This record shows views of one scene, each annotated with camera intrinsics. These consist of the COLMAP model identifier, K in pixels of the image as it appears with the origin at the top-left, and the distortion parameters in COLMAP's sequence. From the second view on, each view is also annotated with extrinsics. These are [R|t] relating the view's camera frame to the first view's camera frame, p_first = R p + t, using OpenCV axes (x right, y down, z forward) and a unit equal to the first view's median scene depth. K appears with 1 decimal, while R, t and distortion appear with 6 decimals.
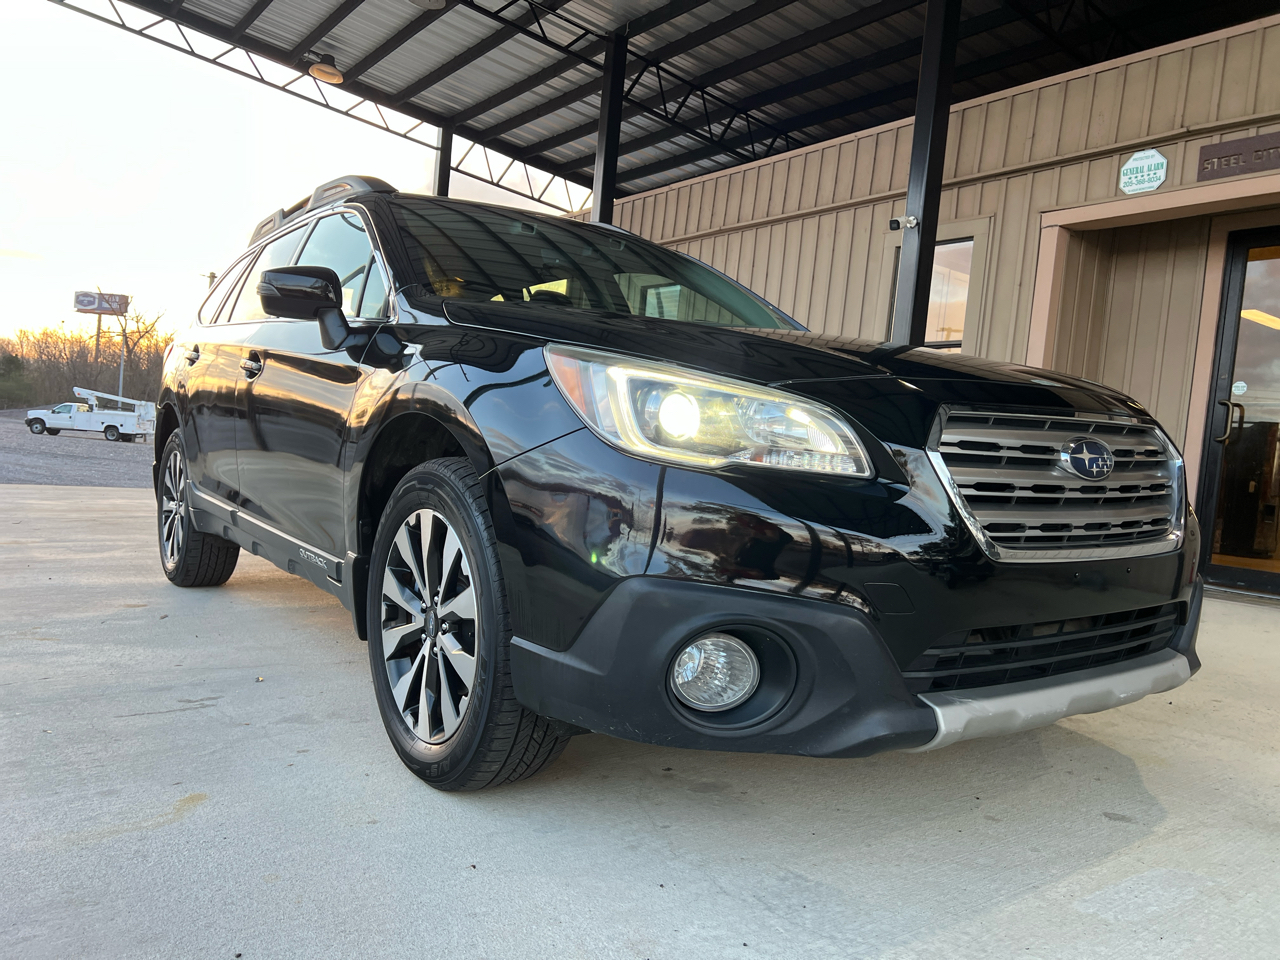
lens RADIAL K [[973.4, 0, 659.5], [0, 973.4, 495.2], [0, 0, 1]] dist [0.045850, -0.052780]
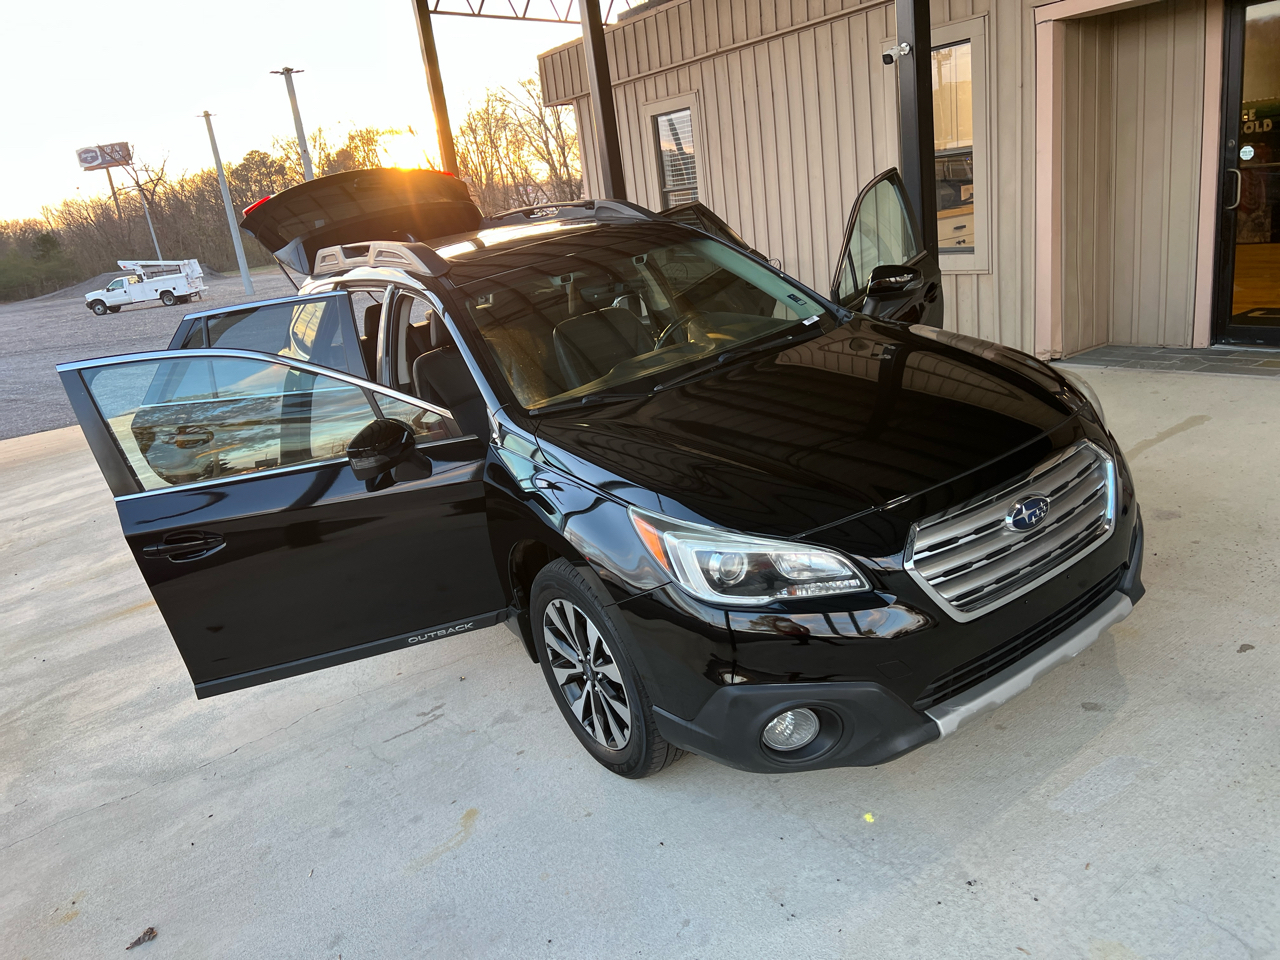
lens RADIAL K [[973.4, 0, 659.5], [0, 973.4, 495.2], [0, 0, 1]] dist [0.045850, -0.052780]
pose [[0.975007, -0.198062, -0.100665, 0.065822], [0.217863, 0.941150, 0.258402, -0.478171], [0.043562, -0.273875, 0.960778, -0.311927]]
